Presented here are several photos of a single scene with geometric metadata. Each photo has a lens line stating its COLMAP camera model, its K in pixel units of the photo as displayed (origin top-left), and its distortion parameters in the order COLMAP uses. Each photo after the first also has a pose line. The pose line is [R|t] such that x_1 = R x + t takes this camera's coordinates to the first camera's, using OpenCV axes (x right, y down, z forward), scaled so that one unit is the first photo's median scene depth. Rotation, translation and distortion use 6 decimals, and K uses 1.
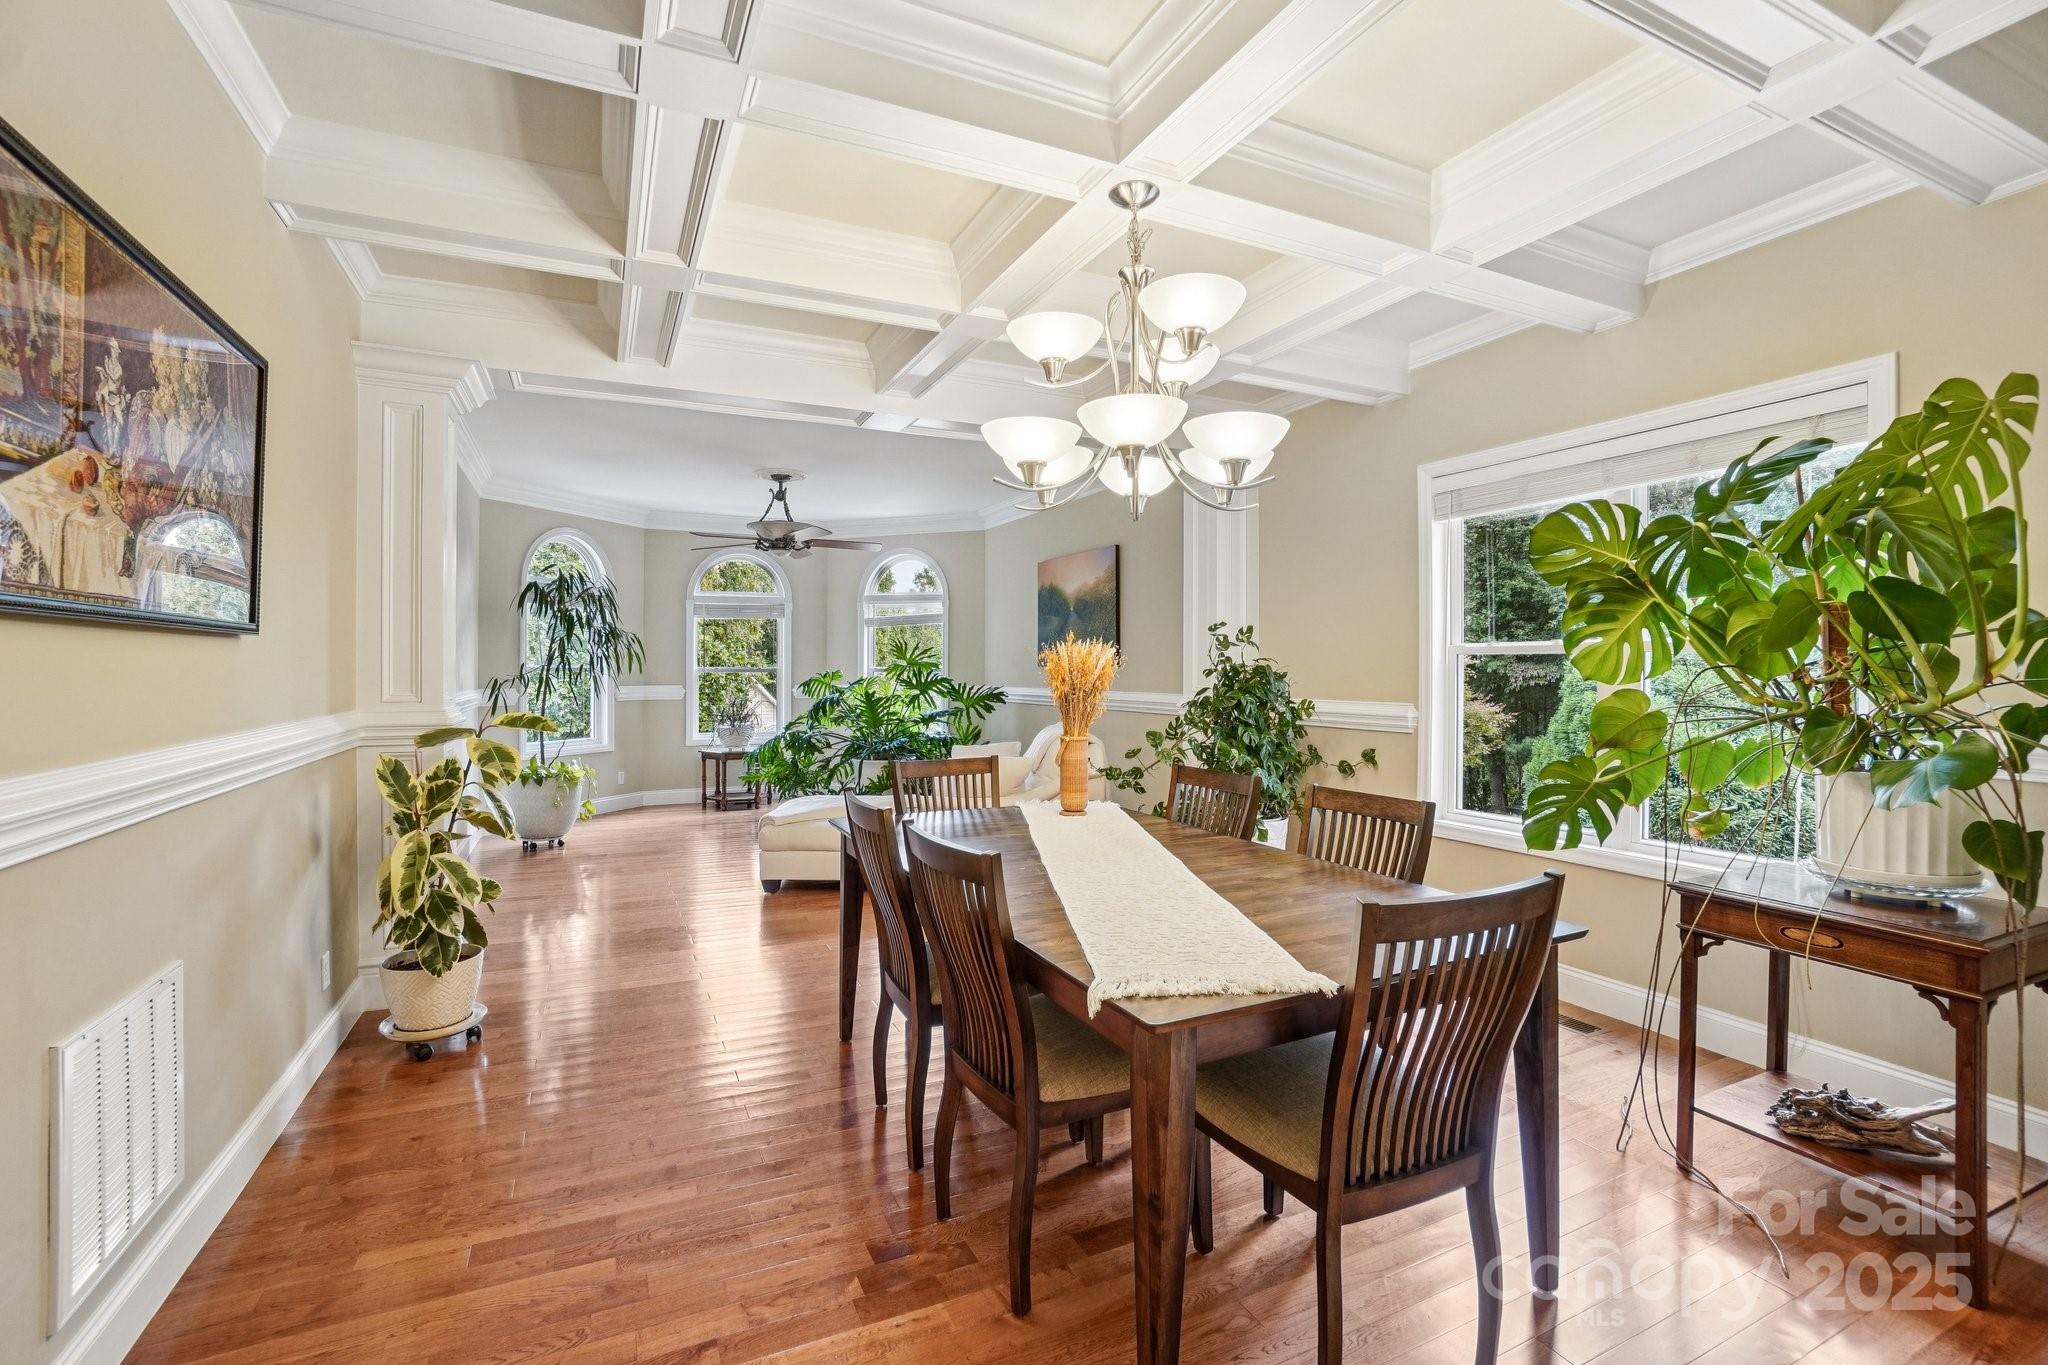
lens RADIAL K [[929.5, 0, 1021.0], [0, 929.5, 668.8], [0, 0, 1]] dist [-0.060074, 0.020519]
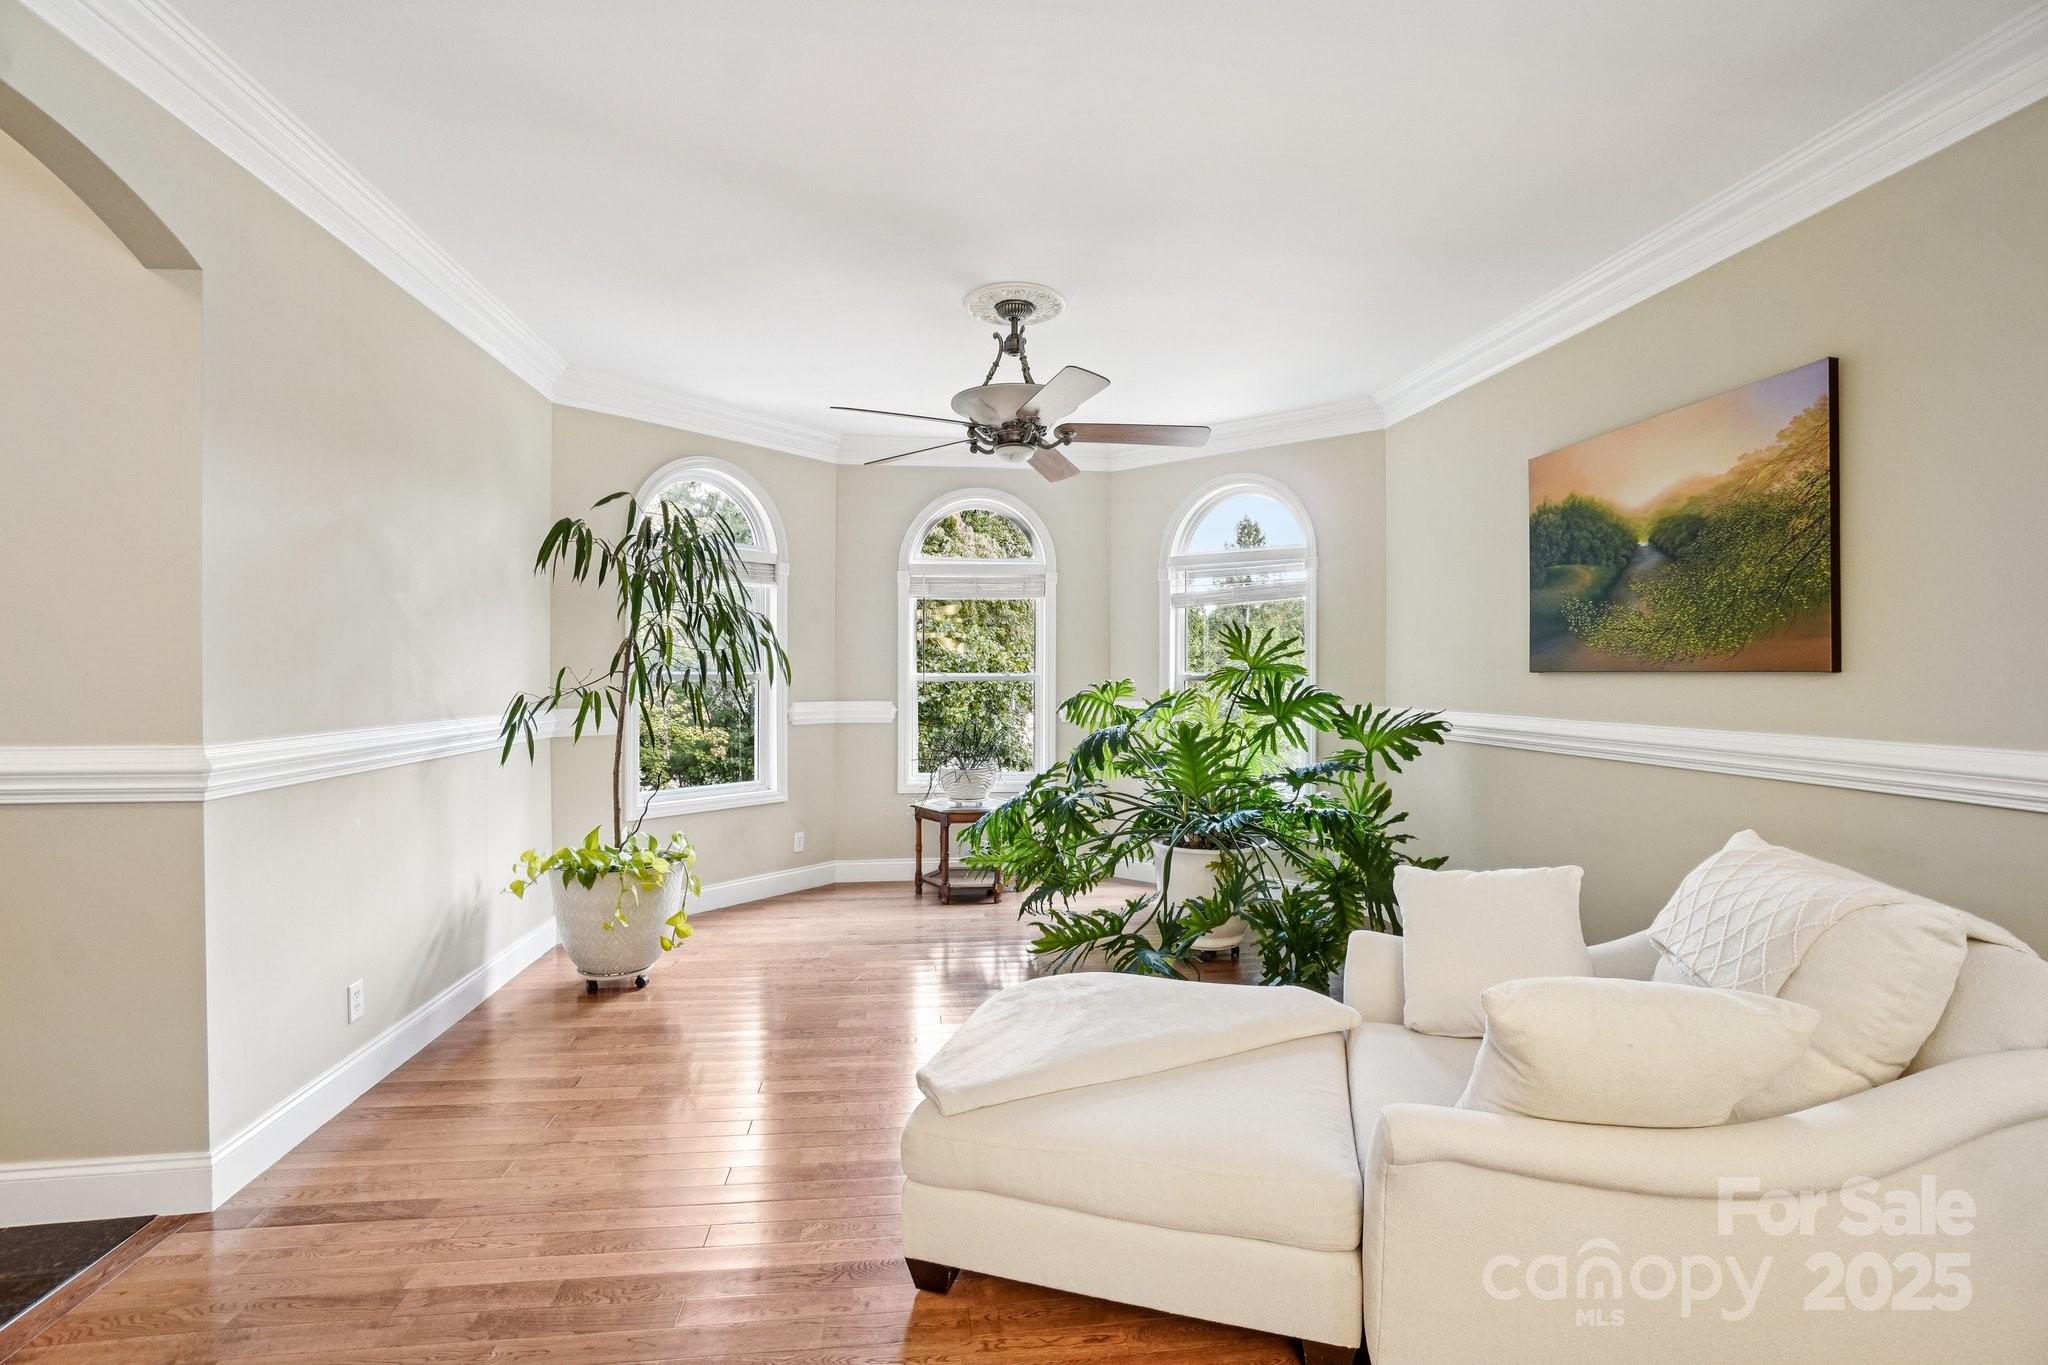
lens RADIAL K [[929.5, 0, 1028.4], [0, 929.5, 676.7], [0, 0, 1]] dist [-0.060074, 0.020519]
pose [[0.953042, 0.001186, -0.302837, -0.083519], [-0.000162, 0.999994, 0.003409, -0.001770], [0.302839, -0.003200, 0.953036, 0.443777]]
